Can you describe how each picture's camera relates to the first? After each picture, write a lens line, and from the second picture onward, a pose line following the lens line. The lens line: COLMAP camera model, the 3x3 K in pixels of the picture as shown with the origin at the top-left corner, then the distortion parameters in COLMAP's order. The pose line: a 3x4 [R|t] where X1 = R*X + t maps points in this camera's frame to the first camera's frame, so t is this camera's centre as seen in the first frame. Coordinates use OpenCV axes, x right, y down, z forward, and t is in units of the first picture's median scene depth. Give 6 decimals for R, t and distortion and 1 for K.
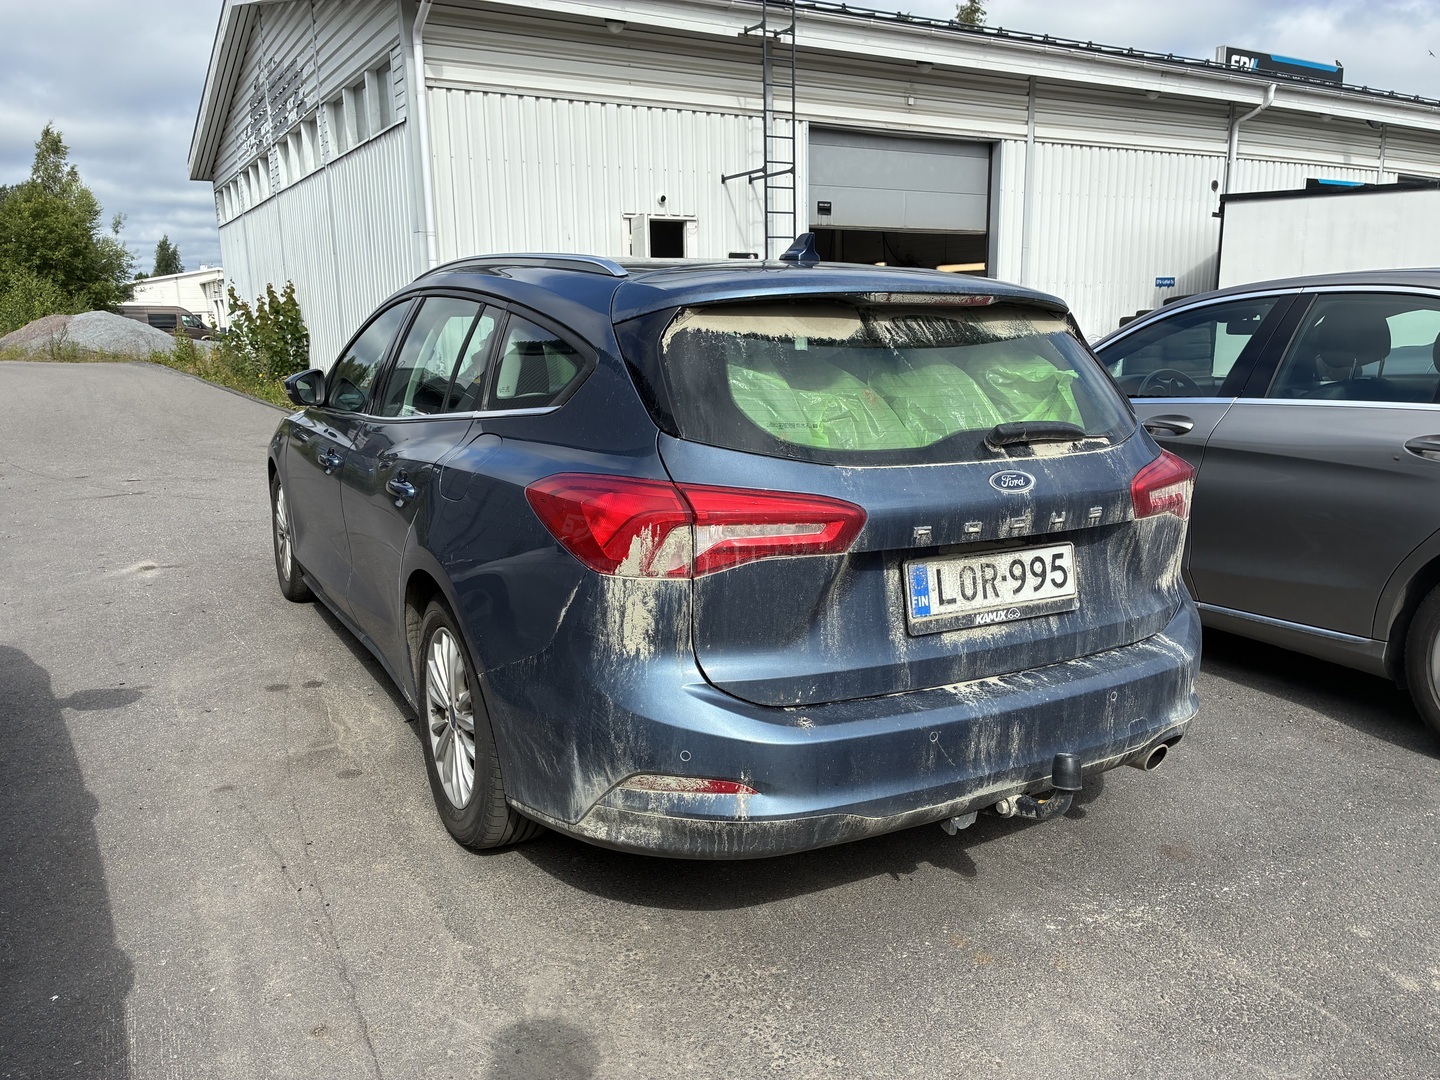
lens RADIAL K [[1089.7, 0, 722.5], [0, 1089.7, 549.3], [0, 0, 1]] dist [0.018632, -0.039077]
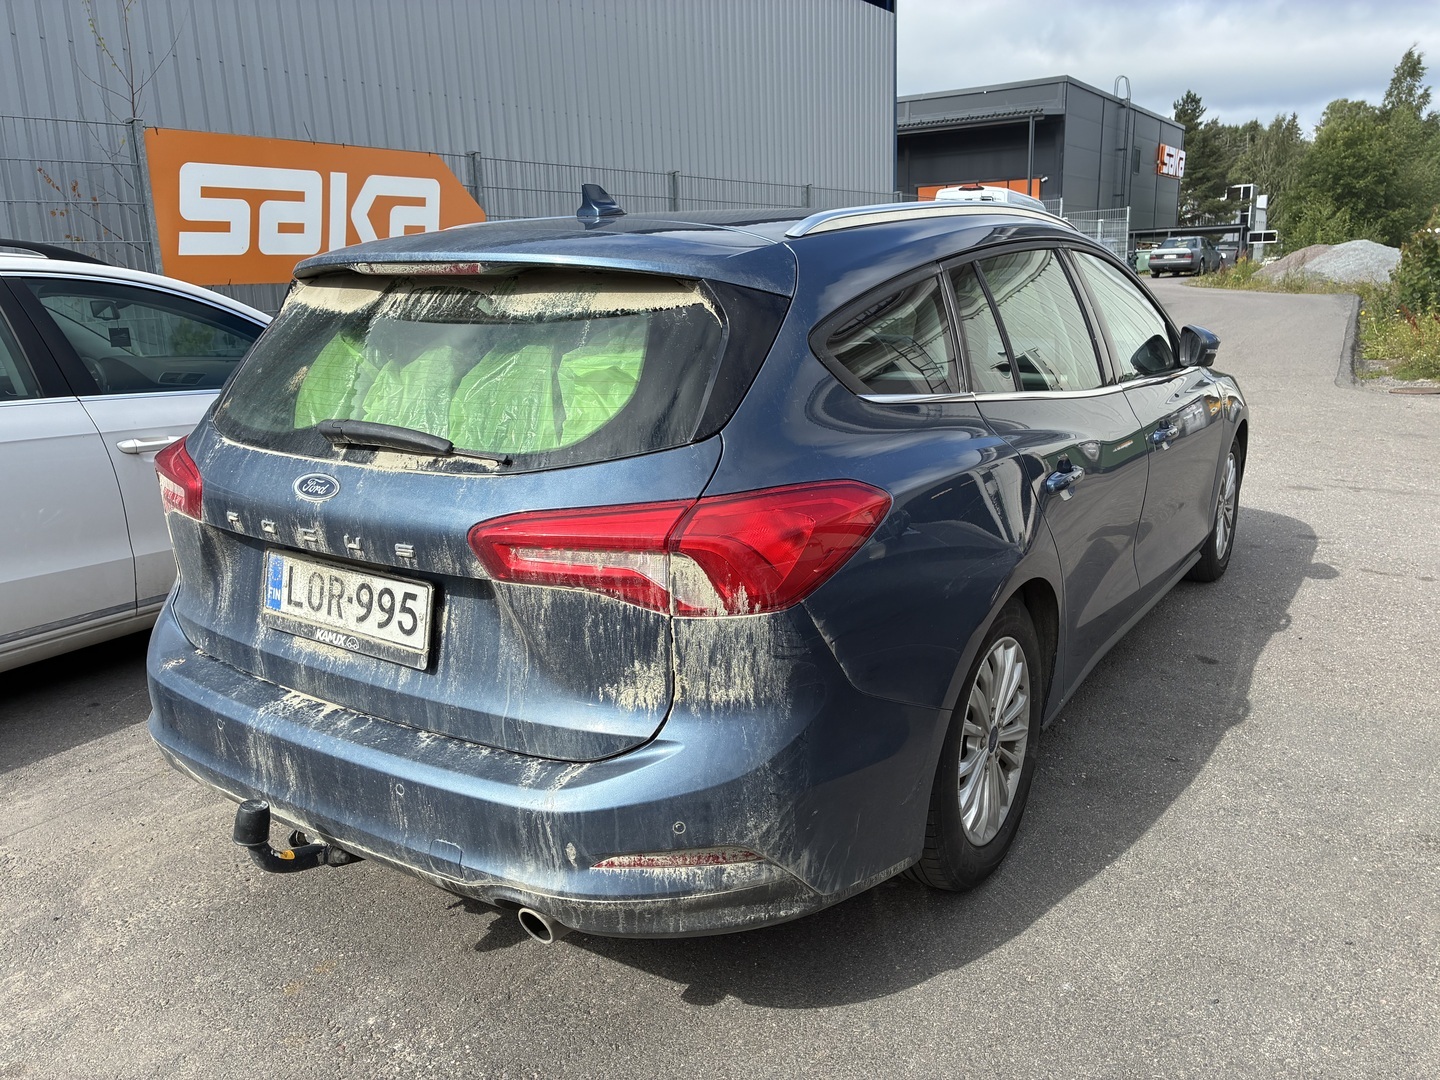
lens RADIAL K [[1089.7, 0, 734.1], [0, 1089.7, 540.9], [0, 0, 1]] dist [0.018632, -0.039077]
pose [[0.484343, 0.216216, -0.847740, 1.101878], [-0.168870, 0.973863, 0.151902, -0.196345], [0.858426, 0.069585, 0.508196, 0.804839]]
